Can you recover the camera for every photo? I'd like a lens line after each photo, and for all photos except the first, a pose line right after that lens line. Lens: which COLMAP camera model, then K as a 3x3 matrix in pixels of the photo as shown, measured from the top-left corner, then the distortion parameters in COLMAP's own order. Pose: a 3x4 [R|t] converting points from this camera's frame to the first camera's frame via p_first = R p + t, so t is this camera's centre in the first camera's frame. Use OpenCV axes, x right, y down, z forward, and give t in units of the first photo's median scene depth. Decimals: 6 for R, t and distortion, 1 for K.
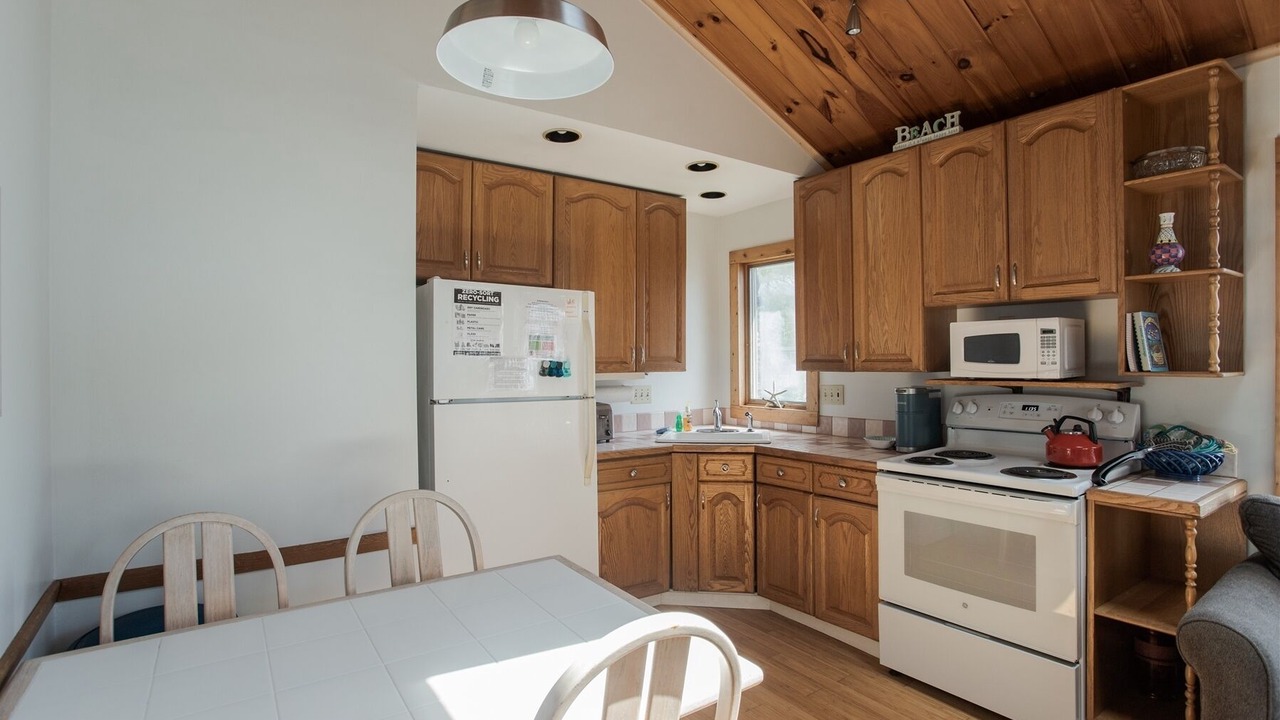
lens RADIAL K [[638.0, 0, 635.3], [0, 638.0, 357.5], [0, 0, 1]] dist [-0.044086, 0.026457]
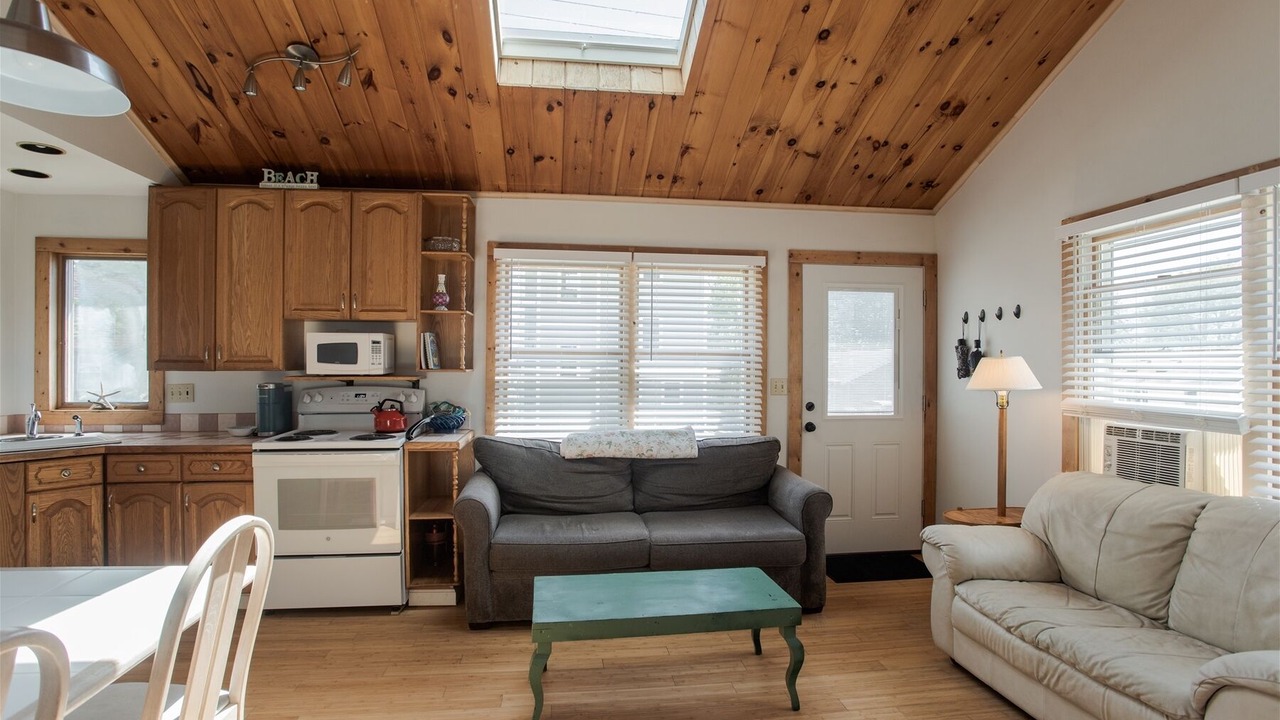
lens RADIAL K [[638.0, 0, 642.1], [0, 638.0, 359.5], [0, 0, 1]] dist [-0.044086, 0.026457]
pose [[0.464174, 0.012825, 0.885651, -0.340268], [-0.009038, 0.999912, -0.009742, 0.006913], [-0.885698, -0.003483, 0.464248, -0.222092]]
